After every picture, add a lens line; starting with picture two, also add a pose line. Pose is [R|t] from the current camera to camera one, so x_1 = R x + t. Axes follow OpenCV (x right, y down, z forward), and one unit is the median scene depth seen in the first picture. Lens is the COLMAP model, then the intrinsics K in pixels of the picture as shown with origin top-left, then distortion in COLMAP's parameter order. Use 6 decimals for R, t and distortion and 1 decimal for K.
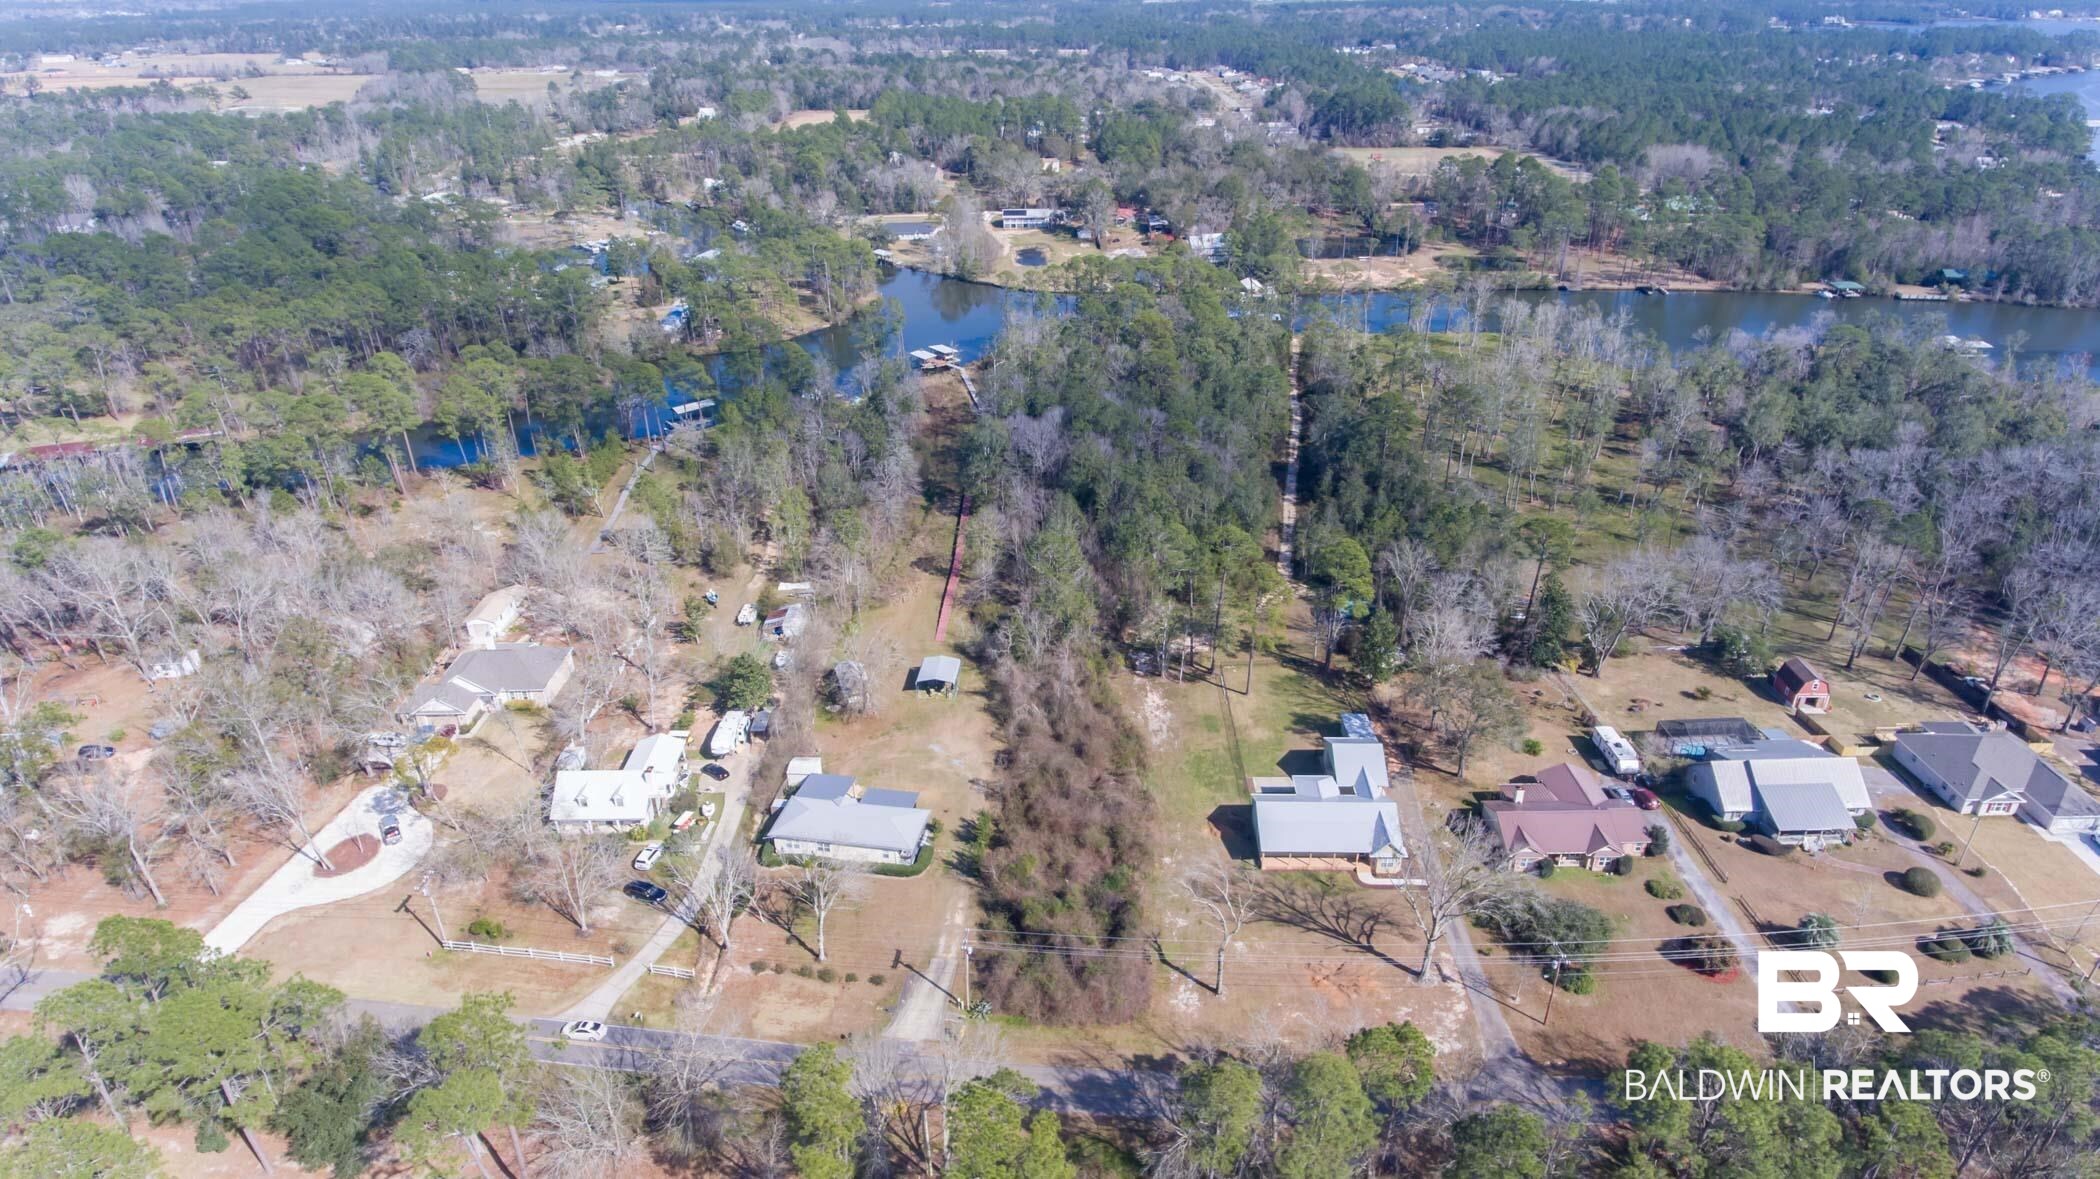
lens RADIAL K [[1230.8, 0, 1045.3], [0, 1230.8, 595.1], [0, 0, 1]] dist [-0.000744, -0.000305]
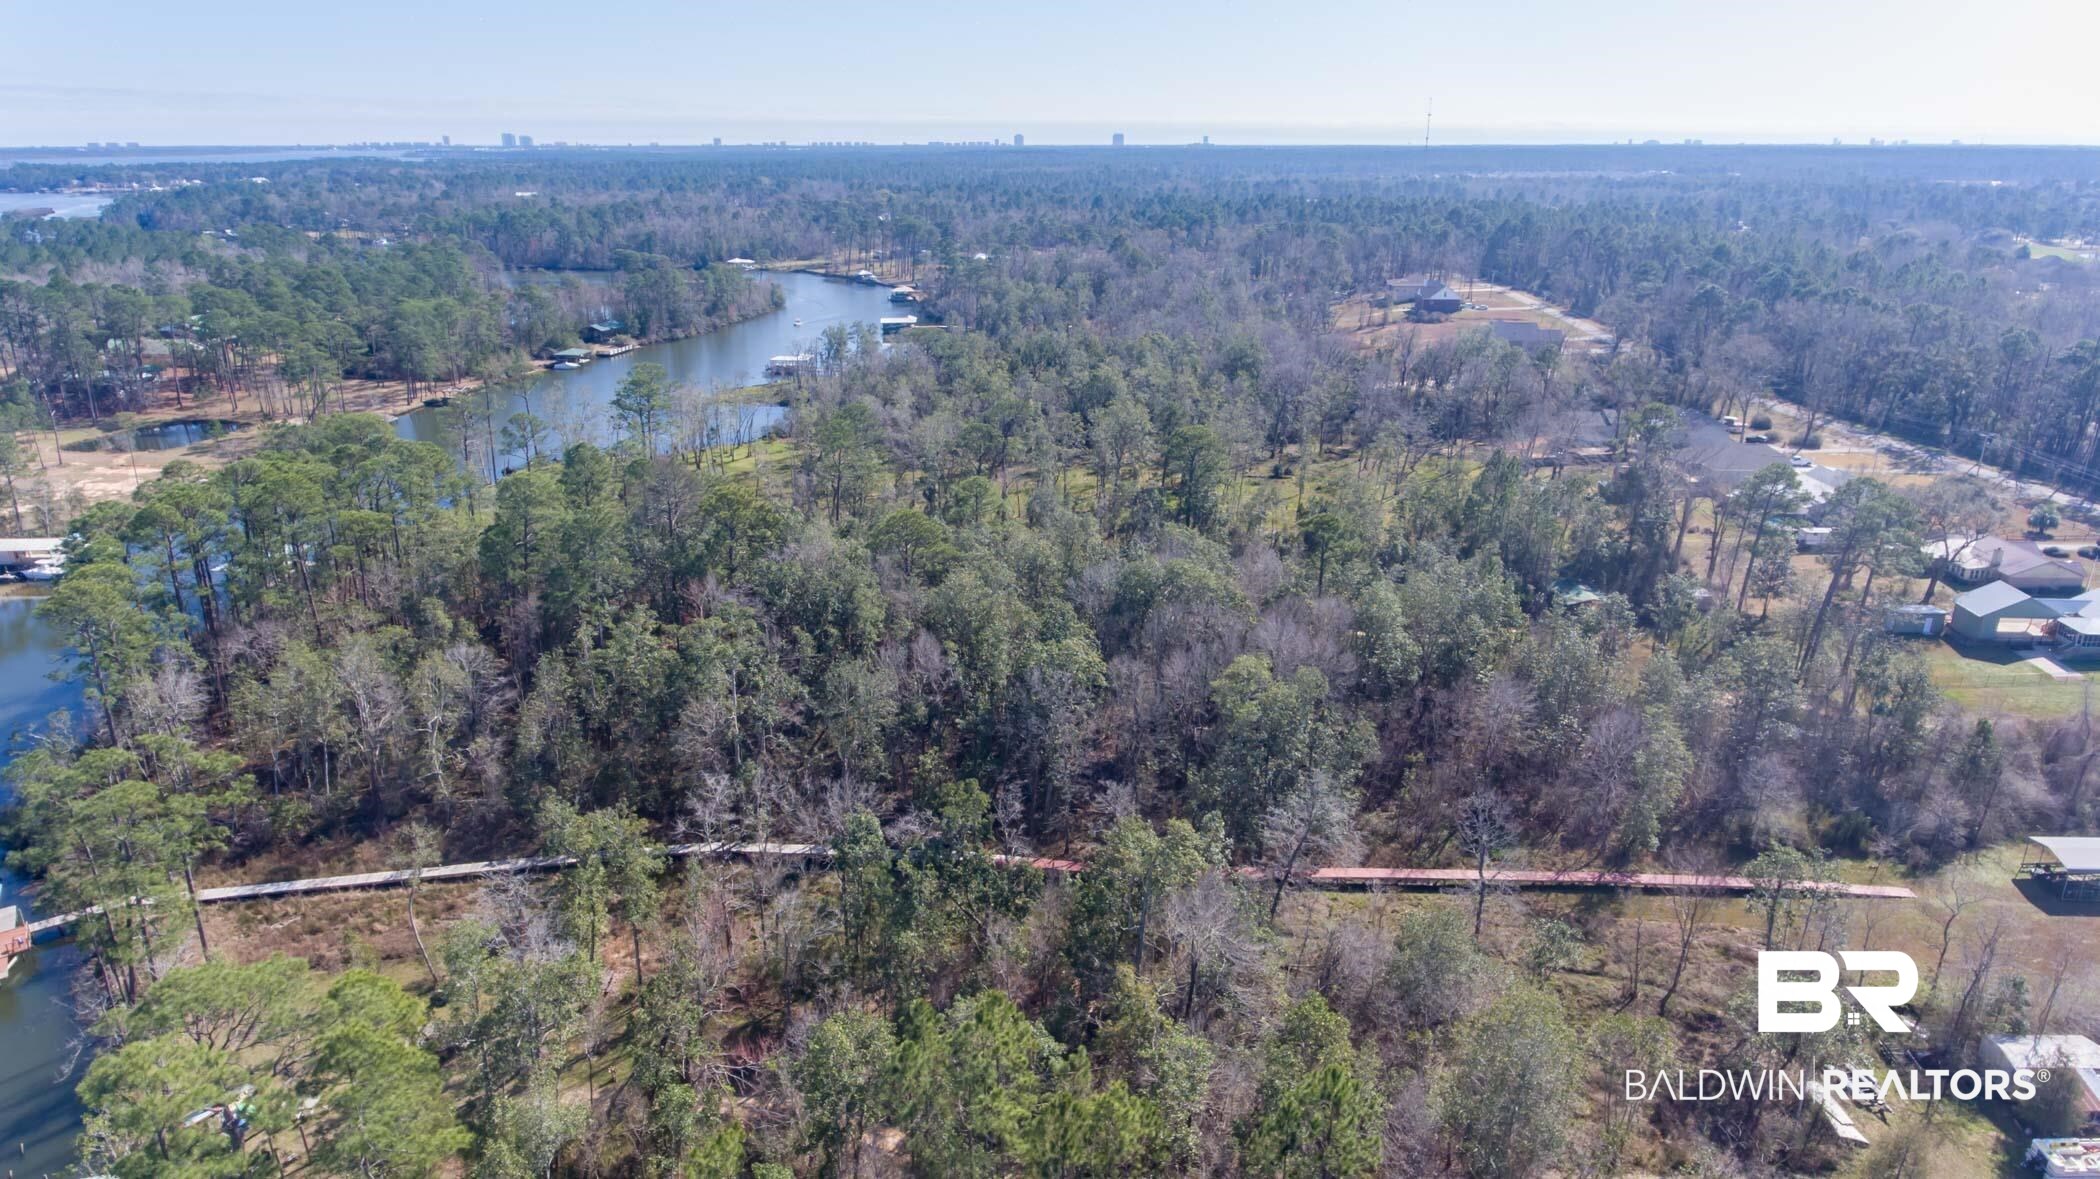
lens RADIAL K [[1271.4, 0, 1056.3], [0, 1271.4, 593.5], [0, 0, 1]] dist [0.001380, -0.002270]
pose [[0.038818, -0.325886, 0.944612, -0.677737], [0.453112, 0.848289, 0.274035, -0.461195], [-0.890608, 0.417377, 0.180591, 1.372443]]
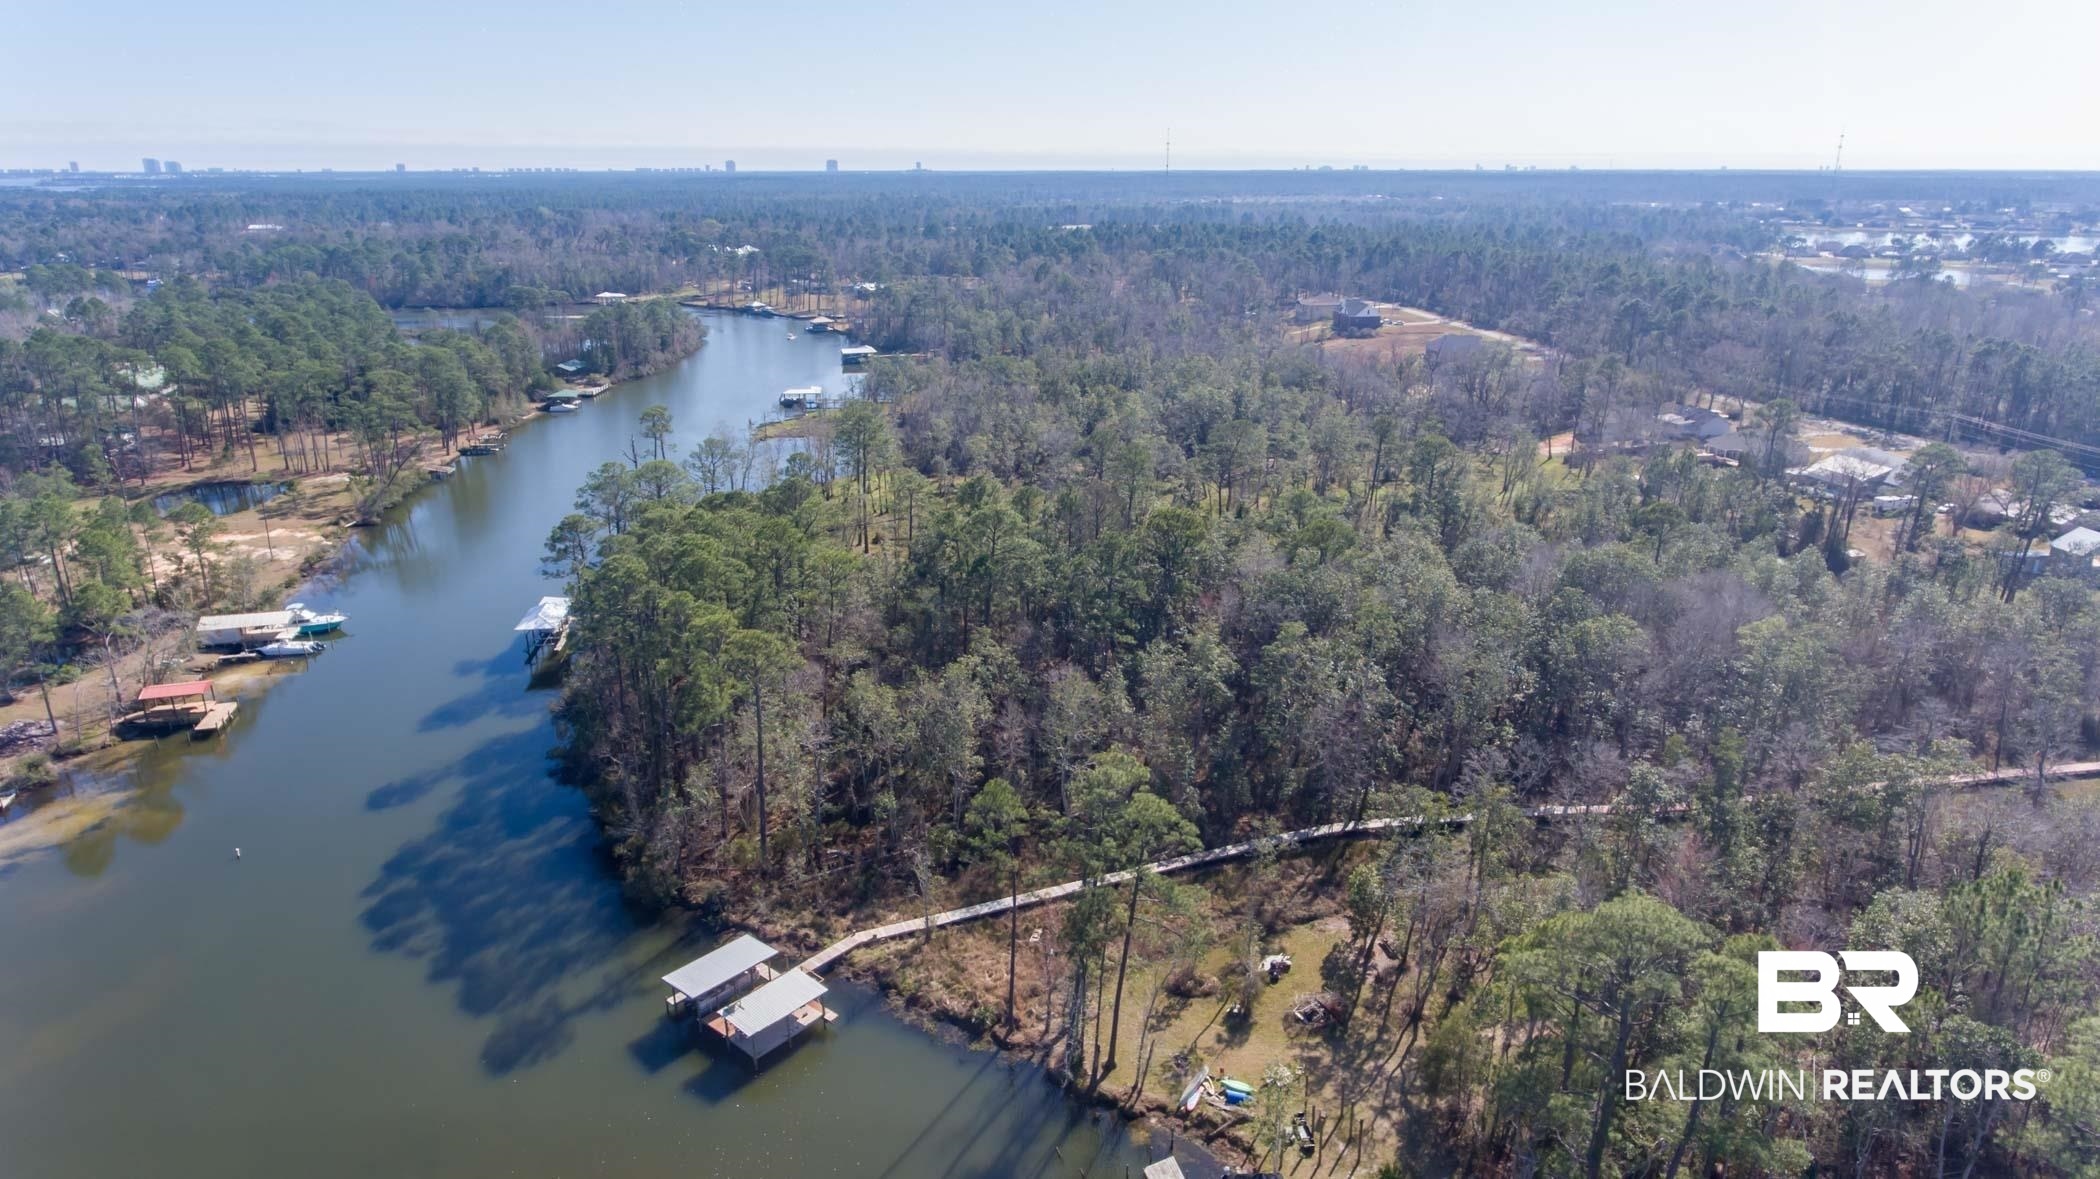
lens RADIAL K [[1242.2, 0, 1050.4], [0, 1242.2, 620.5], [0, 0, 1]] dist [0.000945, -0.001489]
pose [[-0.179098, -0.328547, 0.927351, -0.700774], [0.448185, 0.811859, 0.374187, -0.700413], [-0.875816, 0.482641, 0.001848, 1.813301]]
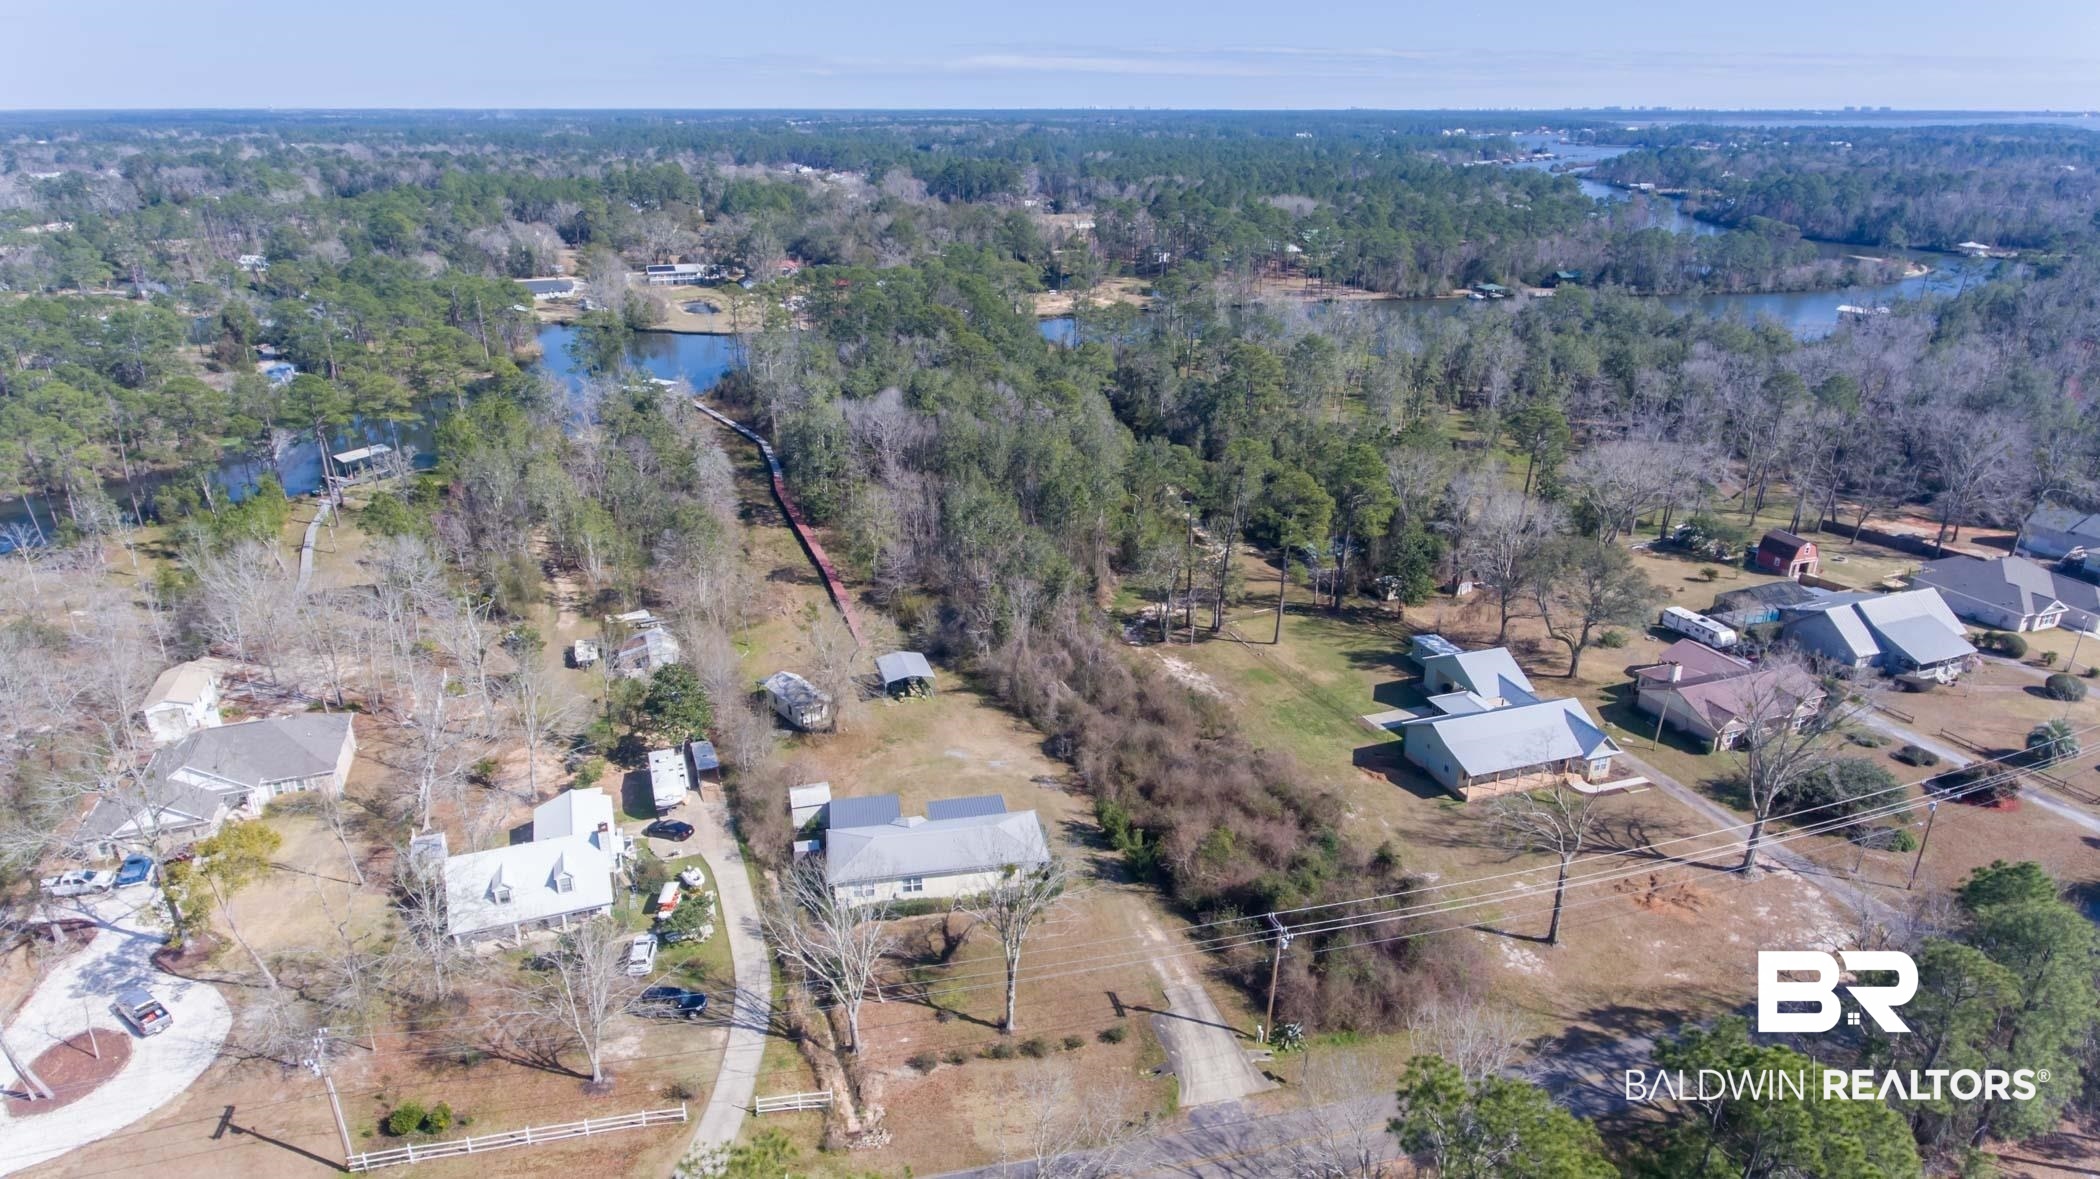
lens RADIAL K [[1253.0, 0, 1043.5], [0, 1253.0, 591.6], [0, 0, 1]] dist [-0.000821, 0.000806]
pose [[0.937609, -0.116797, 0.327486, -0.271378], [0.149622, 0.985755, -0.076808, 0.093105], [-0.313850, 0.121015, 0.941729, 0.263531]]
